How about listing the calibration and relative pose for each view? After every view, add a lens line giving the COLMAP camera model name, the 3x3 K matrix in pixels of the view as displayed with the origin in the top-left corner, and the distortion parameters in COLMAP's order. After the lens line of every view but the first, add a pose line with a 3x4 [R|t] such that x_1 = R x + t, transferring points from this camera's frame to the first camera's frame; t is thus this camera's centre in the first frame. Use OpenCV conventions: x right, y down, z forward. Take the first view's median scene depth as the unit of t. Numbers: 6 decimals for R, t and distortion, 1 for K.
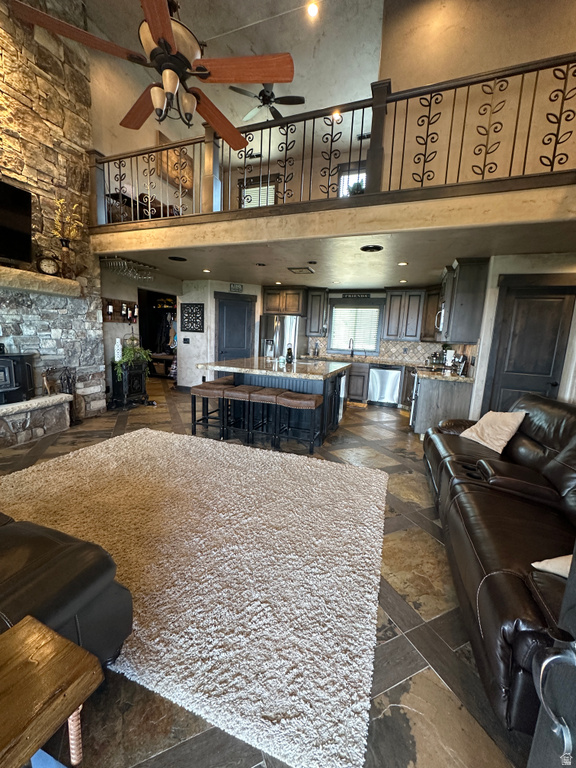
lens RADIAL K [[305.5, 0, 287.3], [0, 305.5, 384.2], [0, 0, 1]] dist [-0.004976, 0.000850]
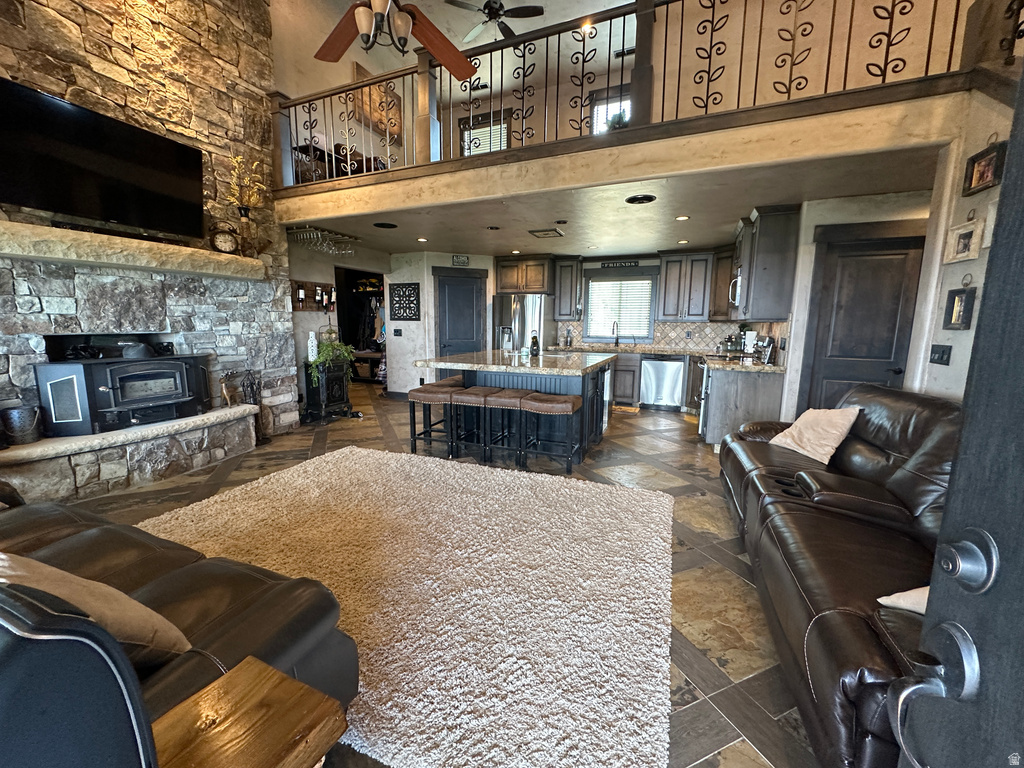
lens RADIAL K [[407.4, 0, 511.9], [0, 407.4, 385.2], [0, 0, 1]] dist [-0.004976, 0.000850]
pose [[0.998738, -0.031208, -0.039348, -0.014866], [0.030926, 0.999492, -0.007755, 0.011471], [0.039570, 0.006529, 0.999195, -0.014423]]
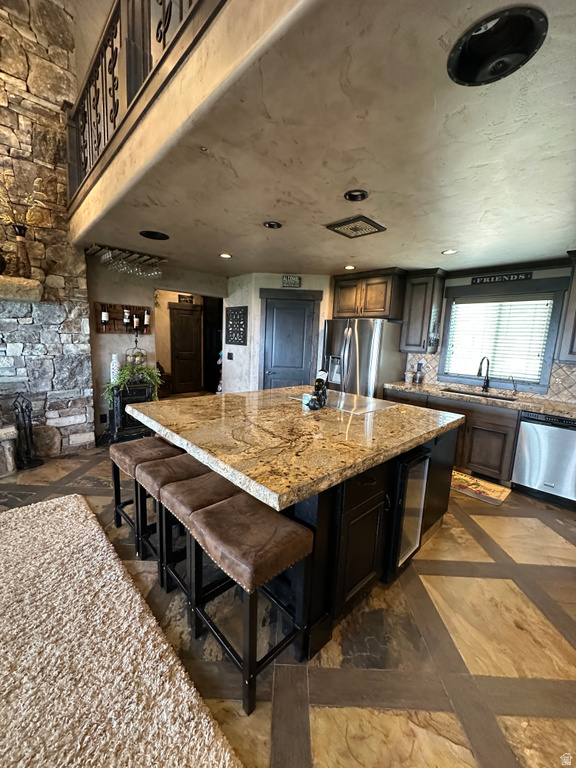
lens RADIAL K [[305.5, 0, 287.3], [0, 305.5, 384.0], [0, 0, 1]] dist [-0.004976, 0.000850]
pose [[0.901871, 0.057283, -0.428191, 0.222522], [-0.070098, 0.997439, -0.014208, -0.122161], [0.426280, 0.042829, 0.903577, 0.632832]]
